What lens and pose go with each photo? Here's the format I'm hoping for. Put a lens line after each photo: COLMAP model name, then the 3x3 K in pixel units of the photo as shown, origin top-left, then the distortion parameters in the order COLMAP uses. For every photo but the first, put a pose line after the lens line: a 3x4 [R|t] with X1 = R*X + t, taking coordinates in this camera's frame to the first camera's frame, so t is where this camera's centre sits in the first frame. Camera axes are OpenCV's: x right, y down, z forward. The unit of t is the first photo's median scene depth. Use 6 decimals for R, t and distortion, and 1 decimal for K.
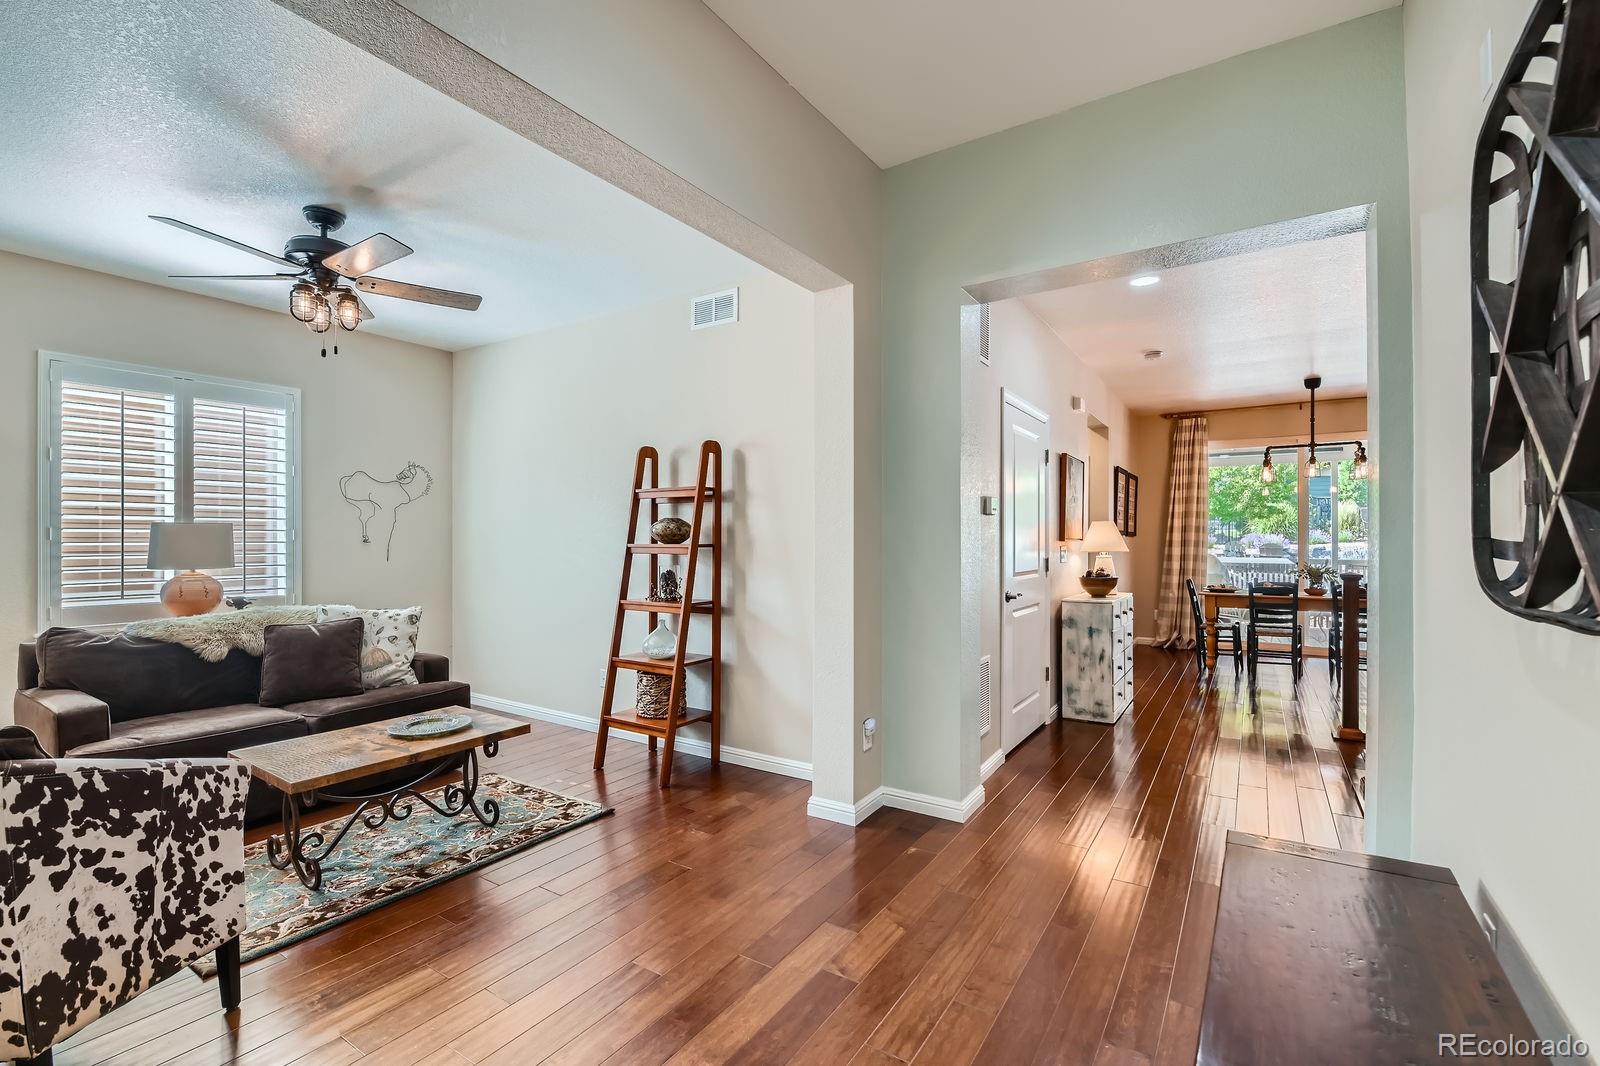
lens RADIAL K [[696.6, 0, 805.4], [0, 696.6, 541.7], [0, 0, 1]] dist [-0.009072, -0.006257]
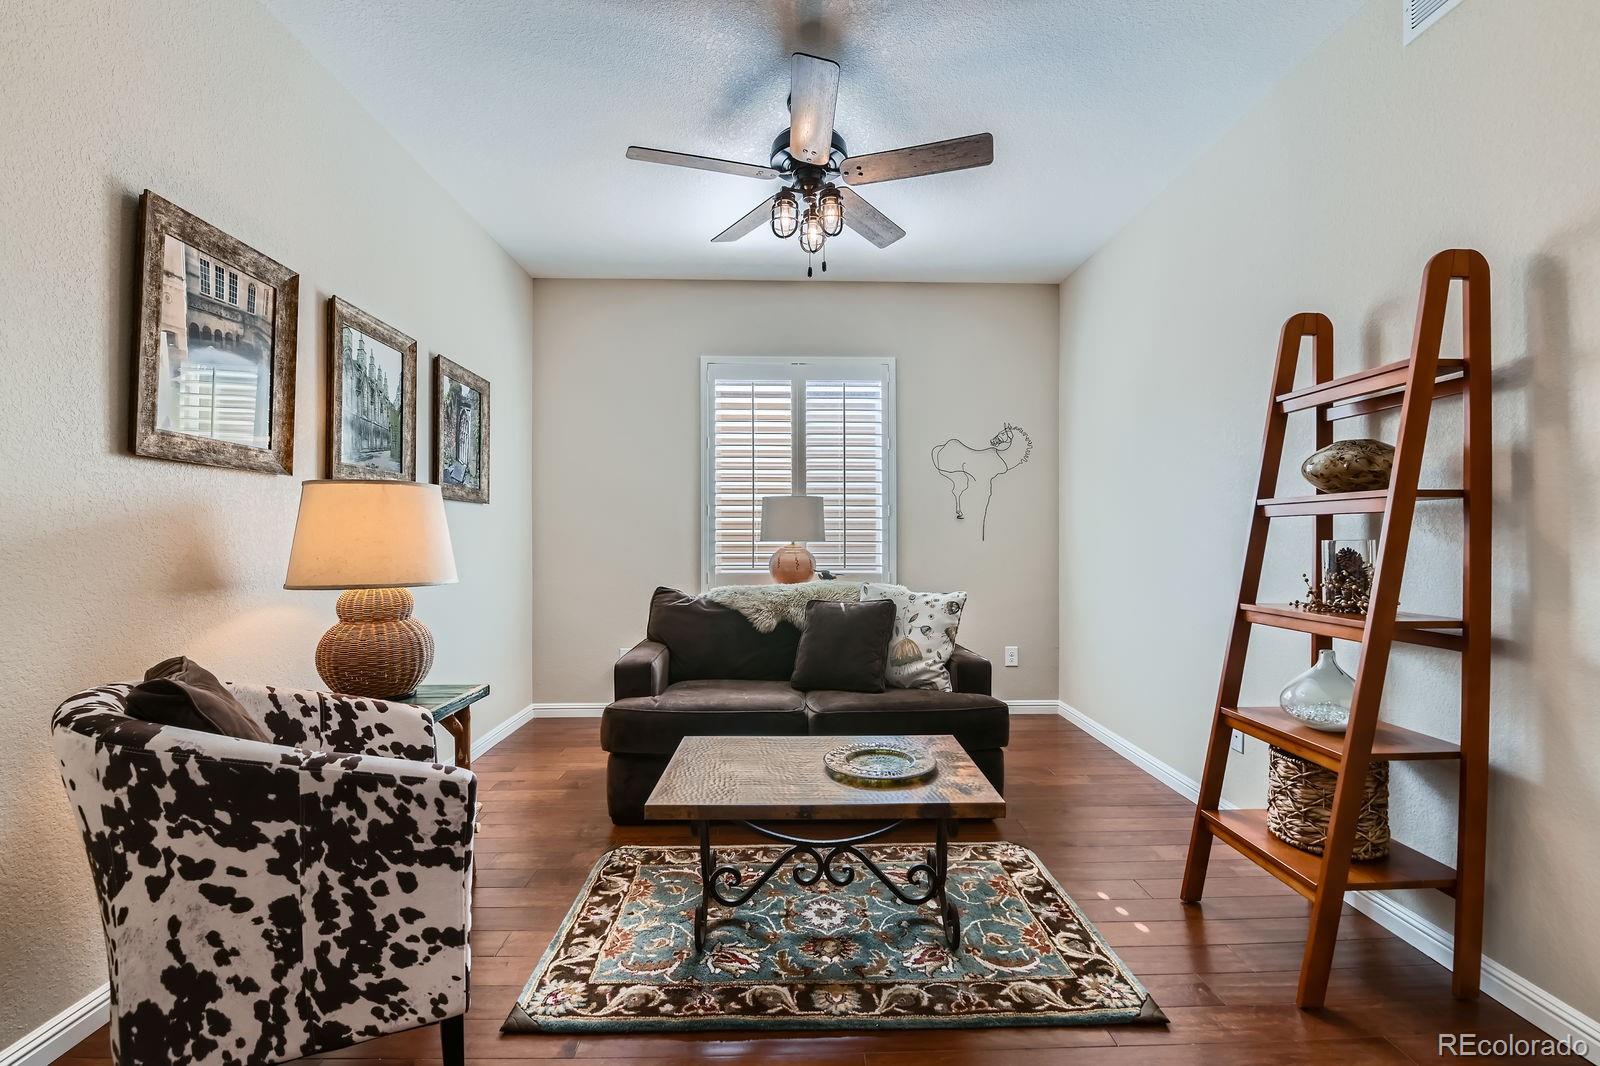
lens RADIAL K [[696.6, 0, 806.9], [0, 696.6, 536.4], [0, 0, 1]] dist [-0.009072, -0.006257]
pose [[0.569226, -0.000355, -0.822181, -0.015316], [-0.004884, 0.999981, -0.003813, 0.038205], [0.822167, 0.006186, 0.569213, 0.448489]]
